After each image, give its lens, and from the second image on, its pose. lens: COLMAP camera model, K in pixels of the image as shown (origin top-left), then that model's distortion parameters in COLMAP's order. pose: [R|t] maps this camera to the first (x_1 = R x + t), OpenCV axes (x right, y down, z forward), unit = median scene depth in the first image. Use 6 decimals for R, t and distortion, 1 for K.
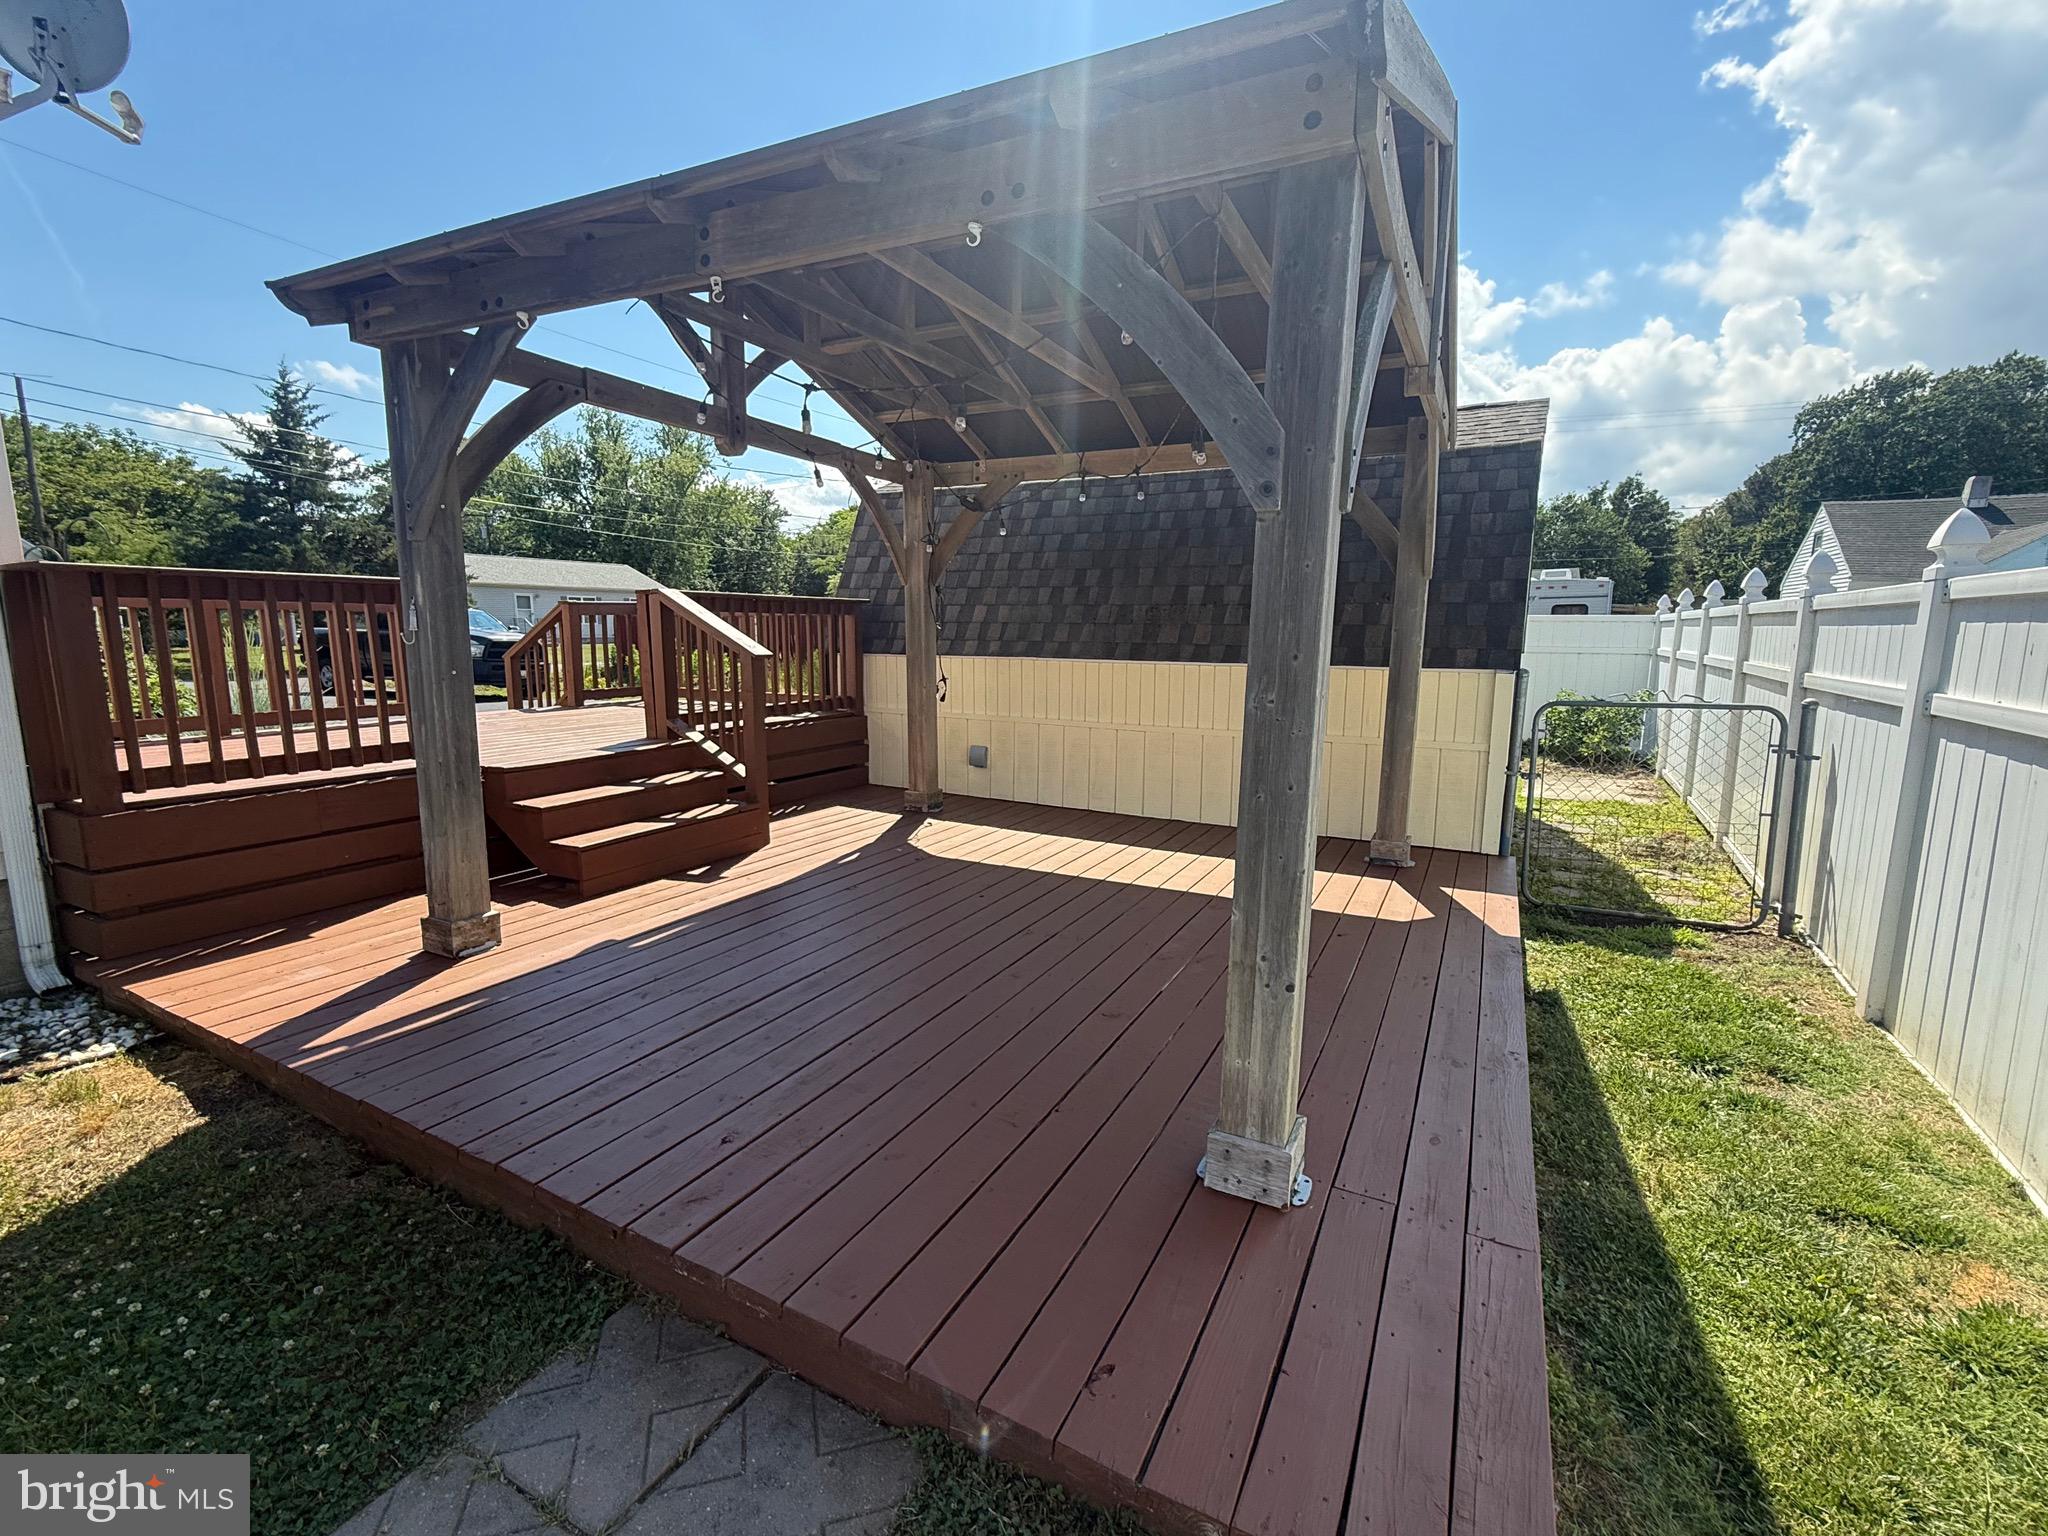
lens RADIAL K [[937.8, 0, 1022.6], [0, 937.8, 745.9], [0, 0, 1]] dist [-0.002813, -0.000389]
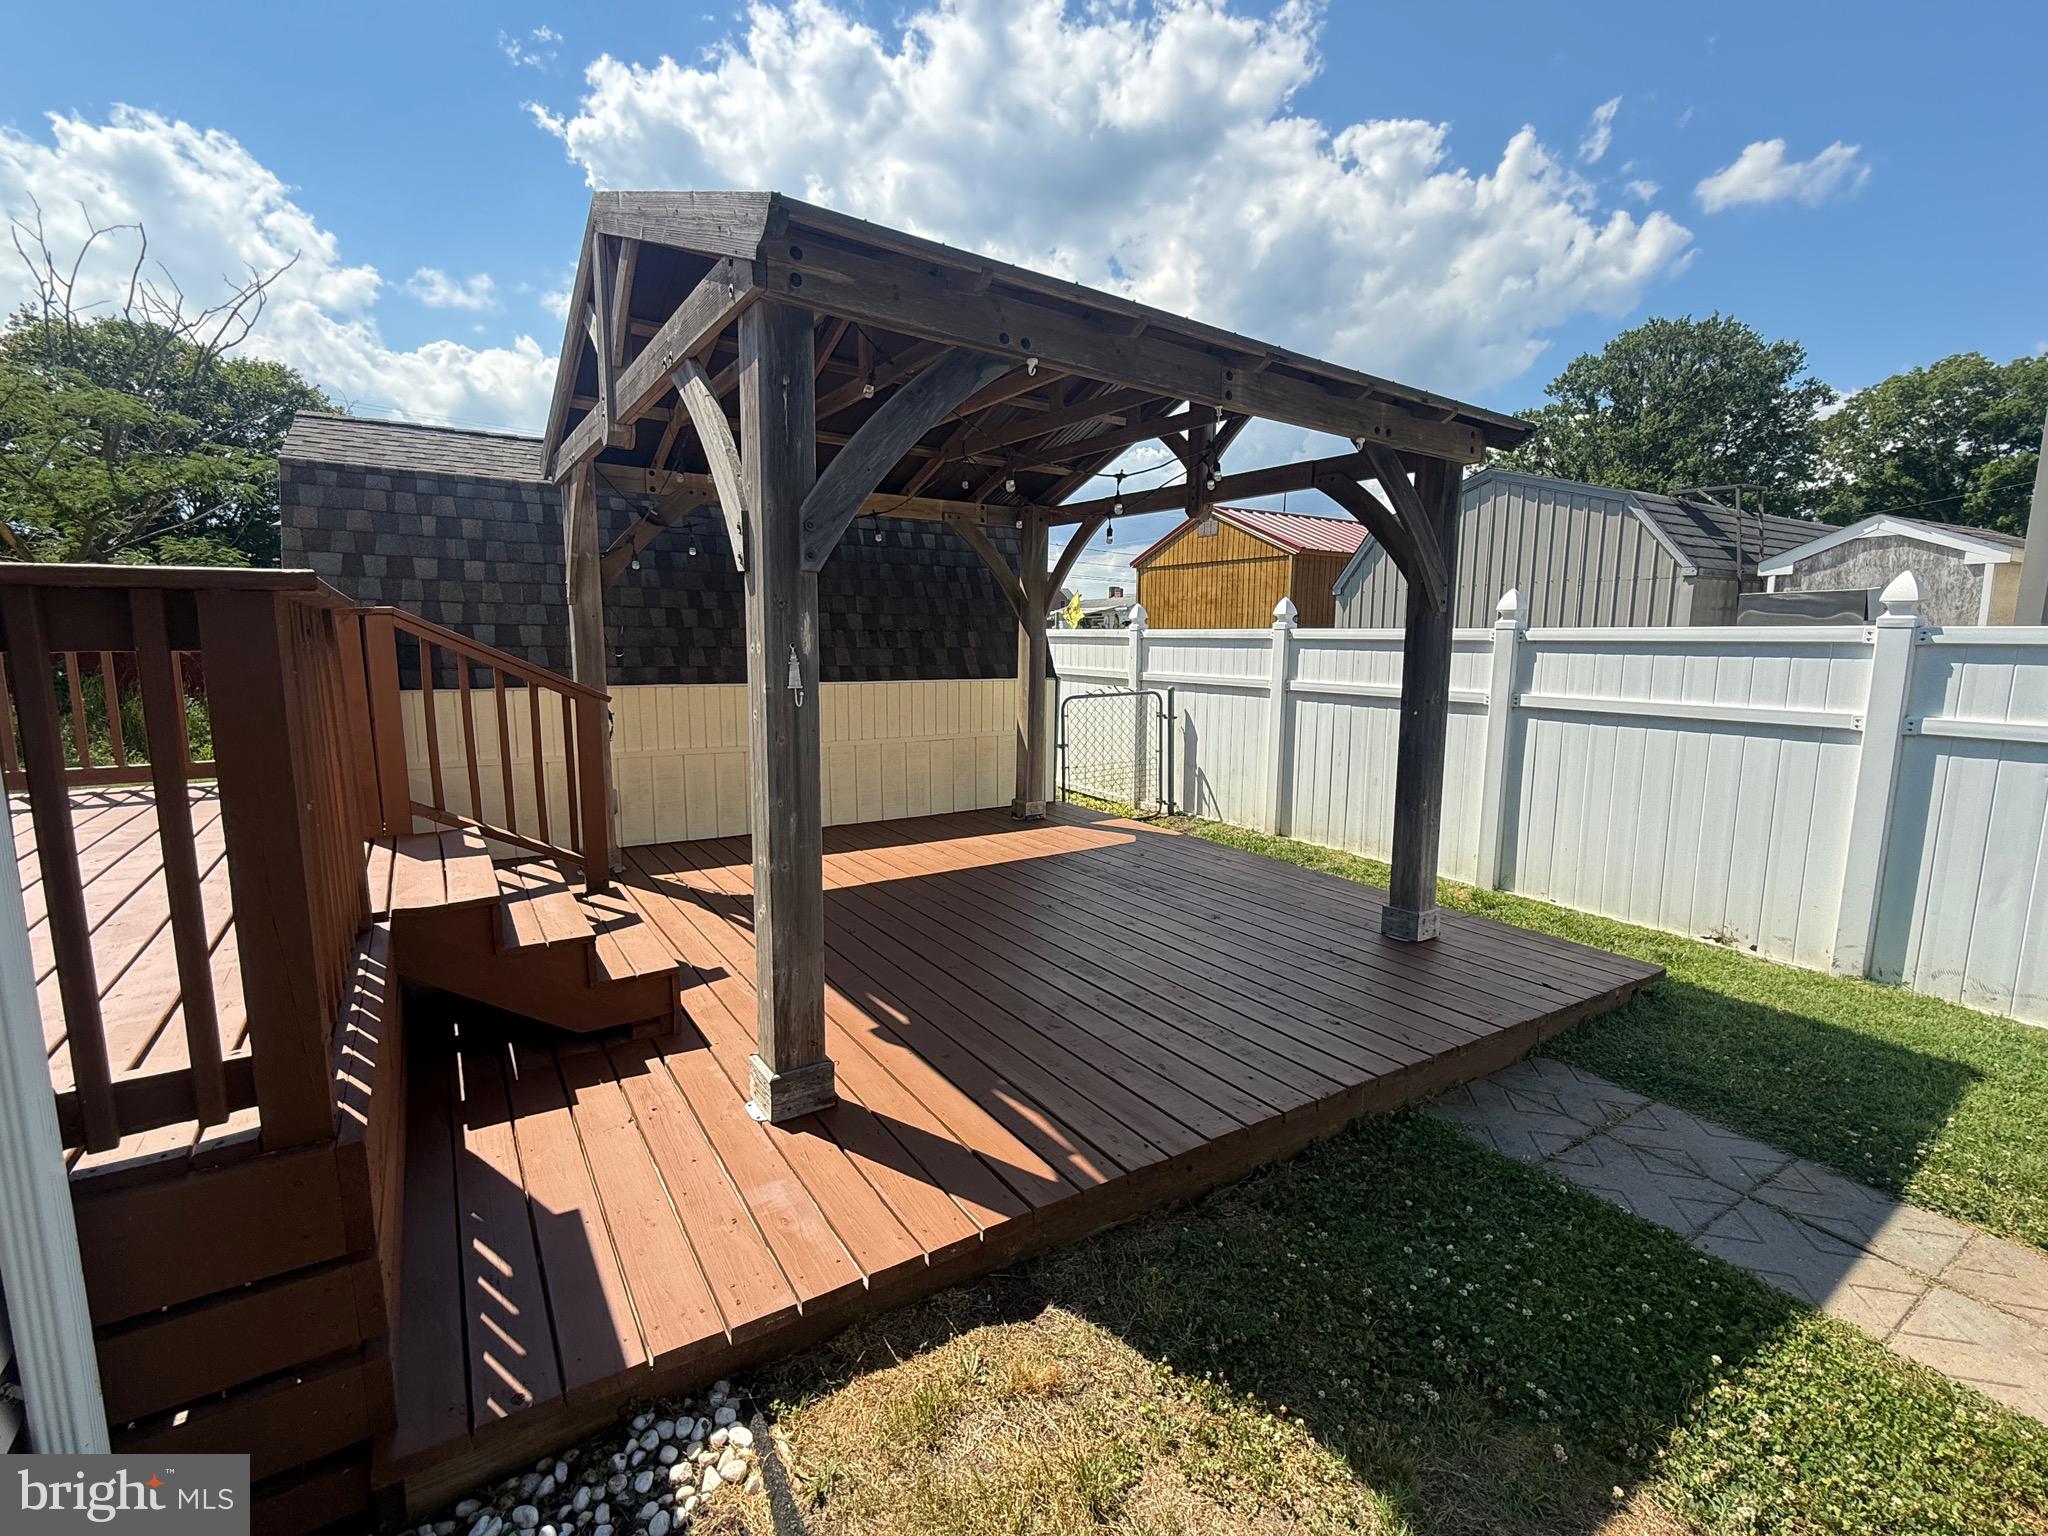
lens RADIAL K [[927.9, 0, 1032.9], [0, 927.9, 781.8], [0, 0, 1]] dist [0.021918, 0.000095]
pose [[0.455753, -0.139973, 0.879032, -0.898683], [0.108114, 0.988951, 0.101422, -0.076310], [-0.883516, 0.048812, 0.465851, 0.368549]]
